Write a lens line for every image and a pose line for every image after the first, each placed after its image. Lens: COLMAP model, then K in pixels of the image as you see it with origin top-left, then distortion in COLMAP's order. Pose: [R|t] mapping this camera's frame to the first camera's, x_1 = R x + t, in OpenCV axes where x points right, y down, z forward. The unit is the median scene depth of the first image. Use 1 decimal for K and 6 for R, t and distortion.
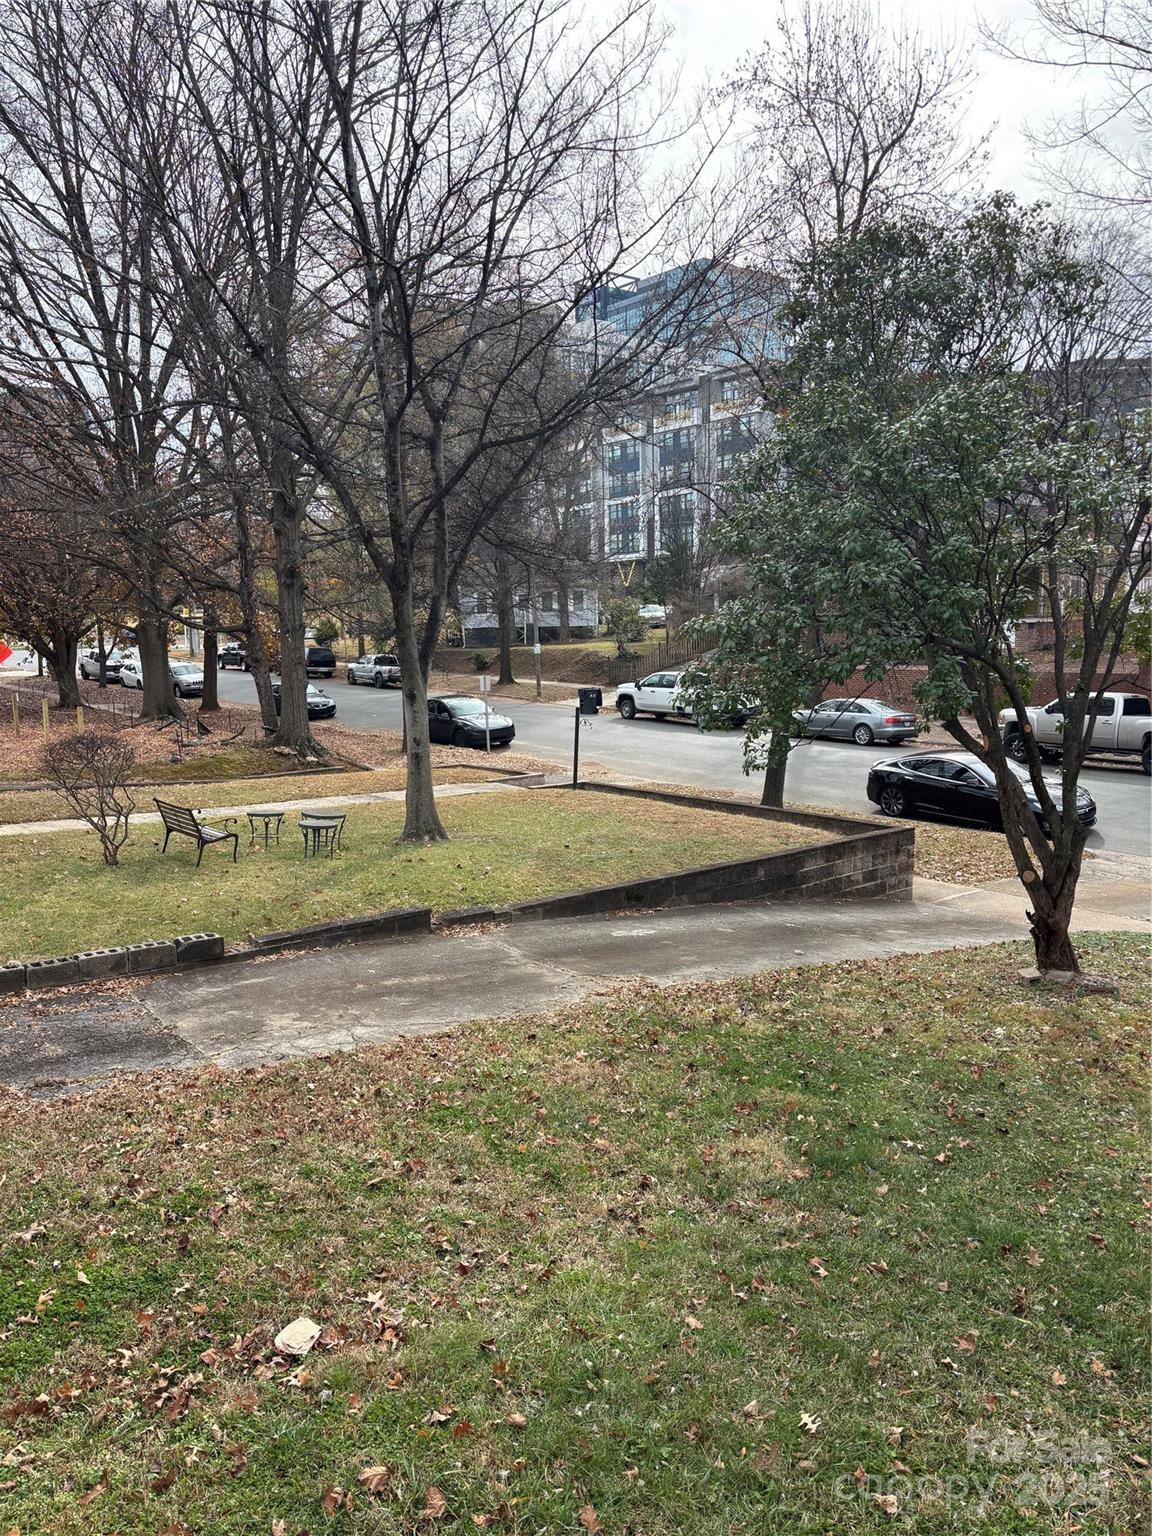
lens RADIAL K [[1151.6, 0, 566.3], [0, 1151.6, 774.3], [0, 0, 1]] dist [0.048124, -0.049368]
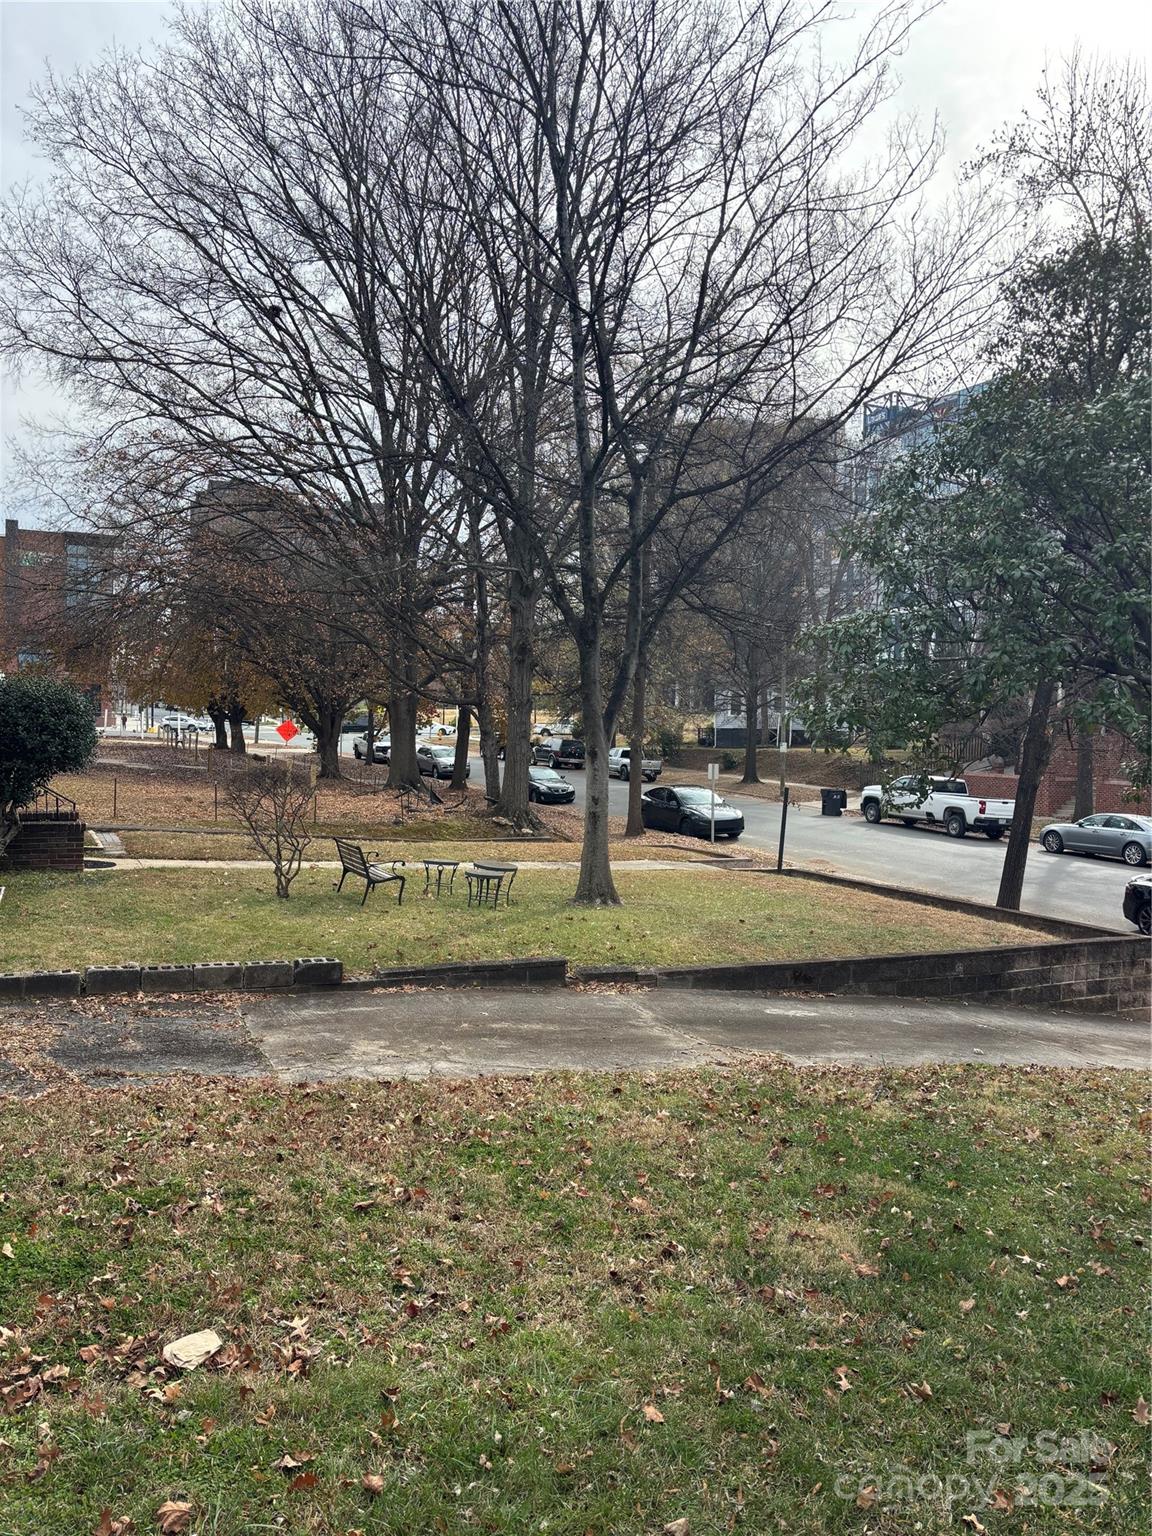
lens RADIAL K [[1156.5, 0, 576.0], [0, 1156.5, 768.0], [0, 0, 1]] dist [0.054775, -0.059793]
pose [[0.975665, 0.055224, -0.212198, 0.103761], [-0.075140, 0.993374, -0.086964, 0.053256], [0.205989, 0.100792, 0.973350, 0.081879]]
